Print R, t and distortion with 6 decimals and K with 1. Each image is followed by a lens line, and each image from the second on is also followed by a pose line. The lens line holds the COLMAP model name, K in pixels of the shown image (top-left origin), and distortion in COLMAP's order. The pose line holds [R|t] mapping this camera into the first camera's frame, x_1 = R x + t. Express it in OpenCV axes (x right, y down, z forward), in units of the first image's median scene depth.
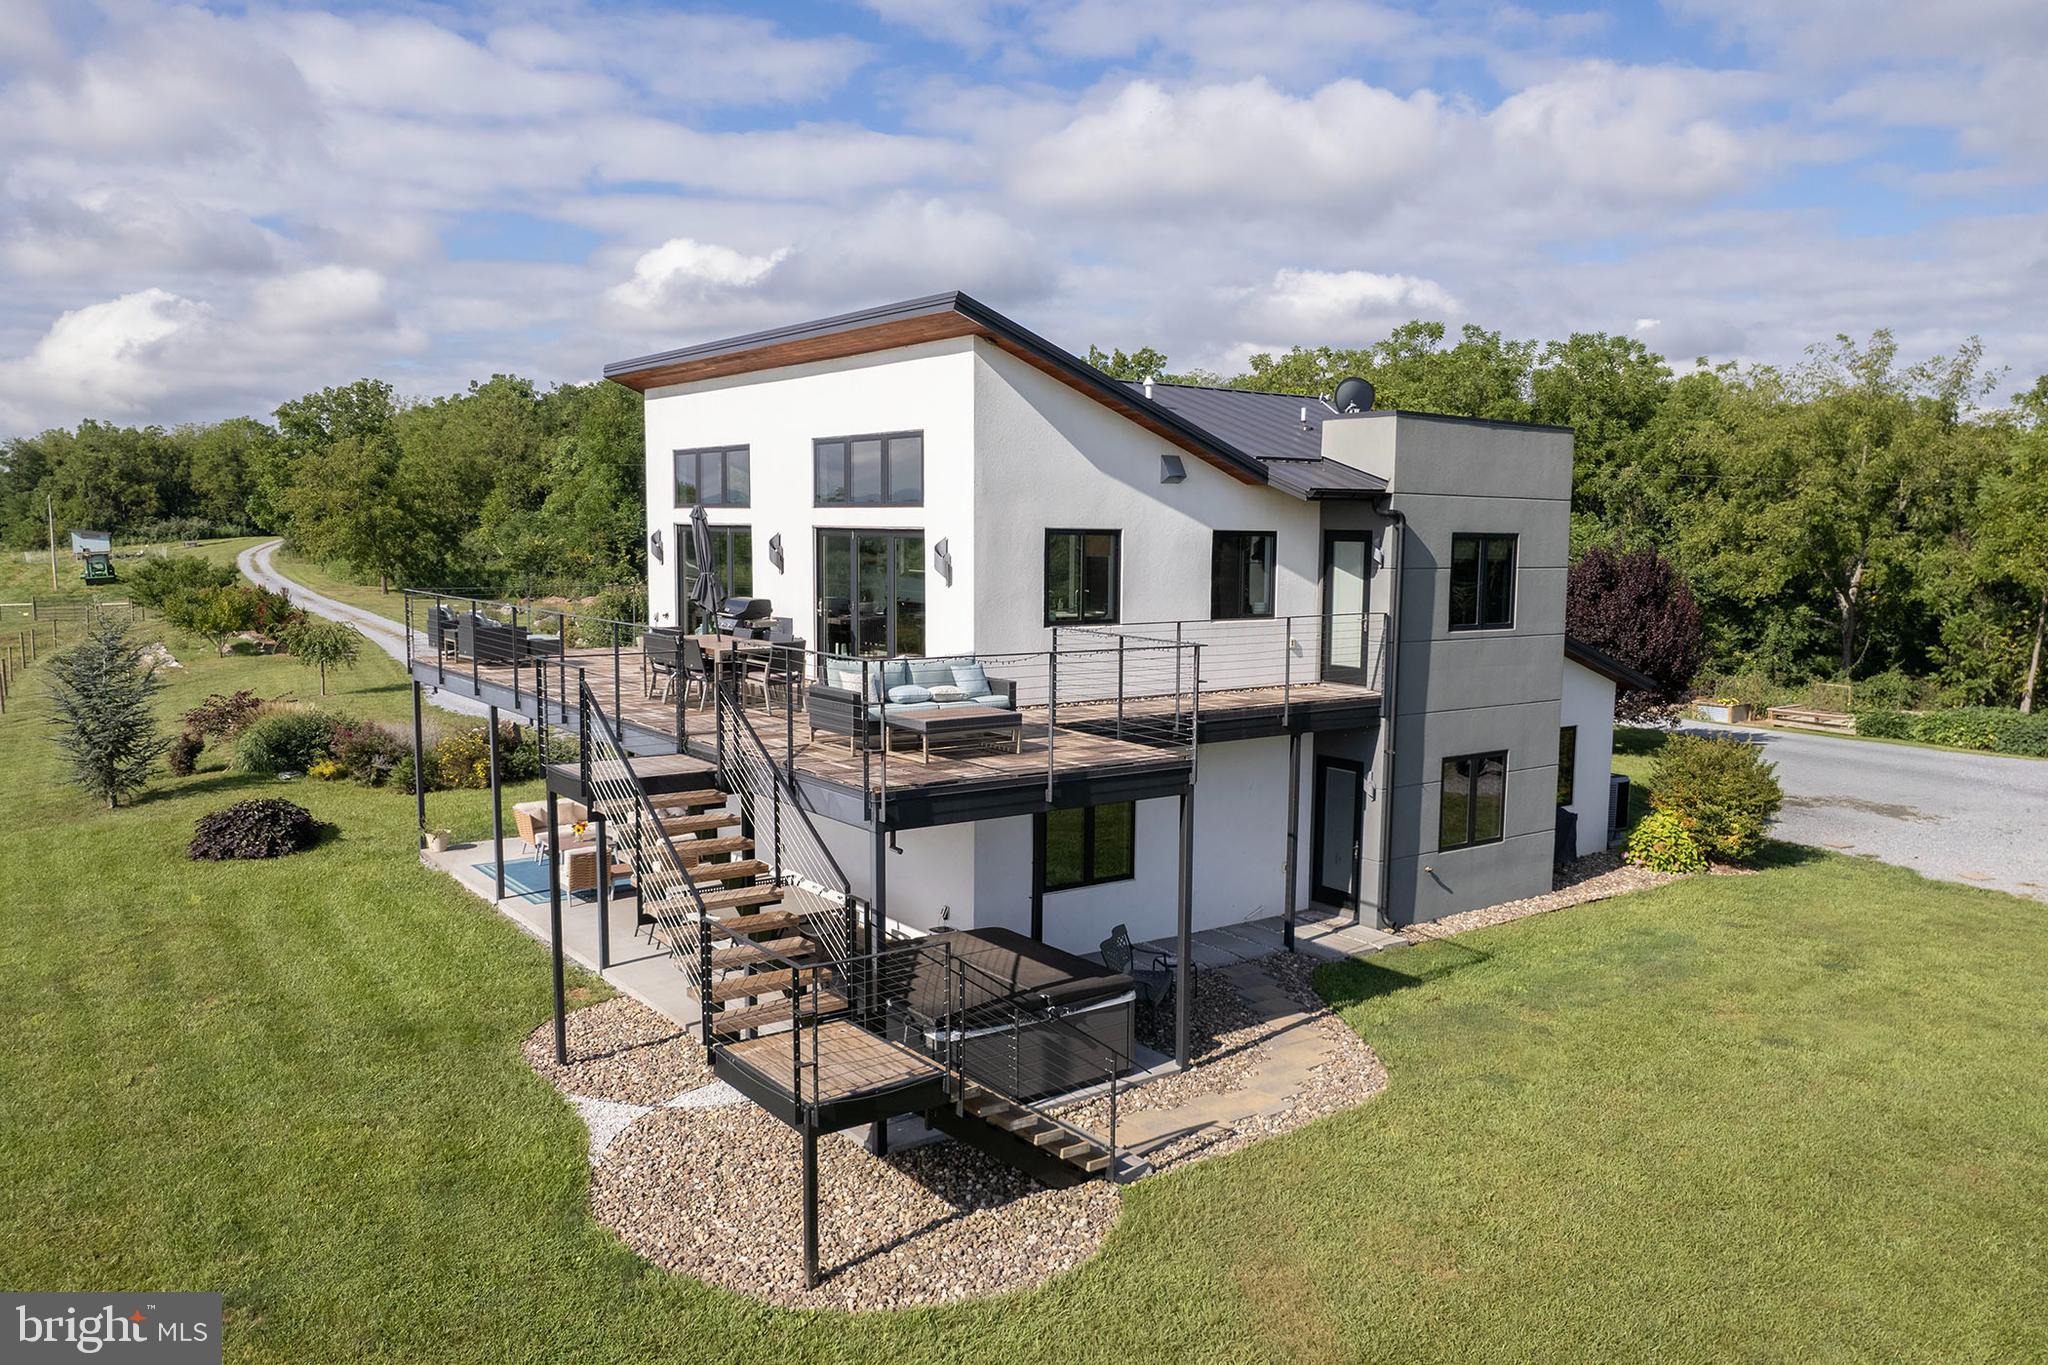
lens RADIAL K [[1417.0, 0, 1024.0], [0, 1417.0, 682.5], [0, 0, 1]] dist [-0.058519, 0.050736]
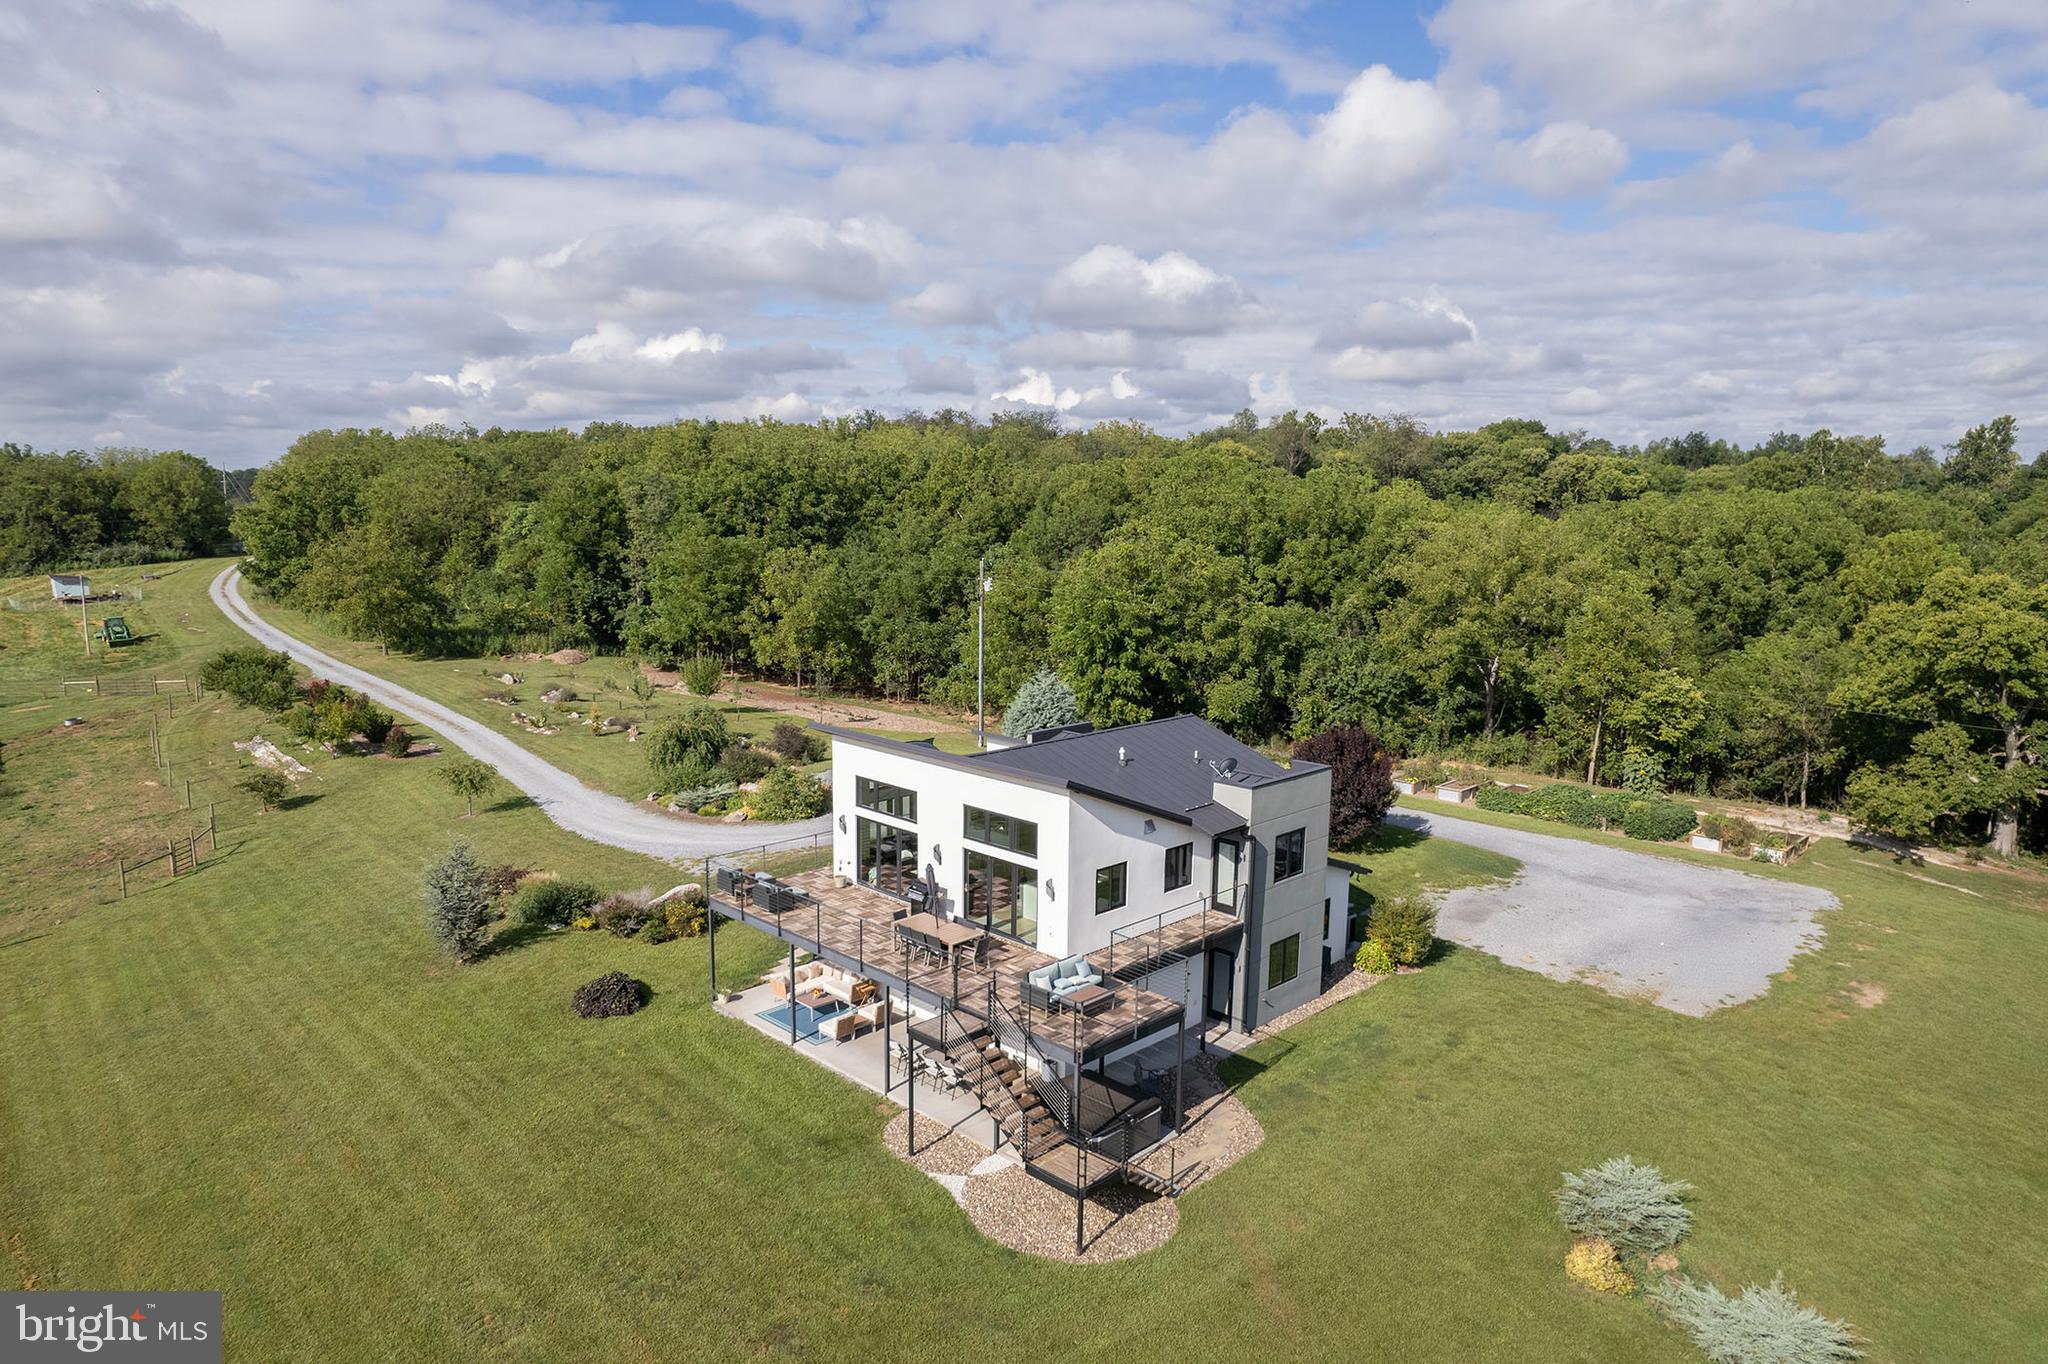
lens RADIAL K [[1245.1, 0, 1034.5], [0, 1245.1, 626.7], [0, 0, 1]] dist [-0.060370, 0.053693]
pose [[0.986458, -0.006644, 0.163877, -0.323710], [0.005490, 0.999957, 0.007497, -0.417344], [-0.163920, -0.006496, 0.986452, -0.688874]]
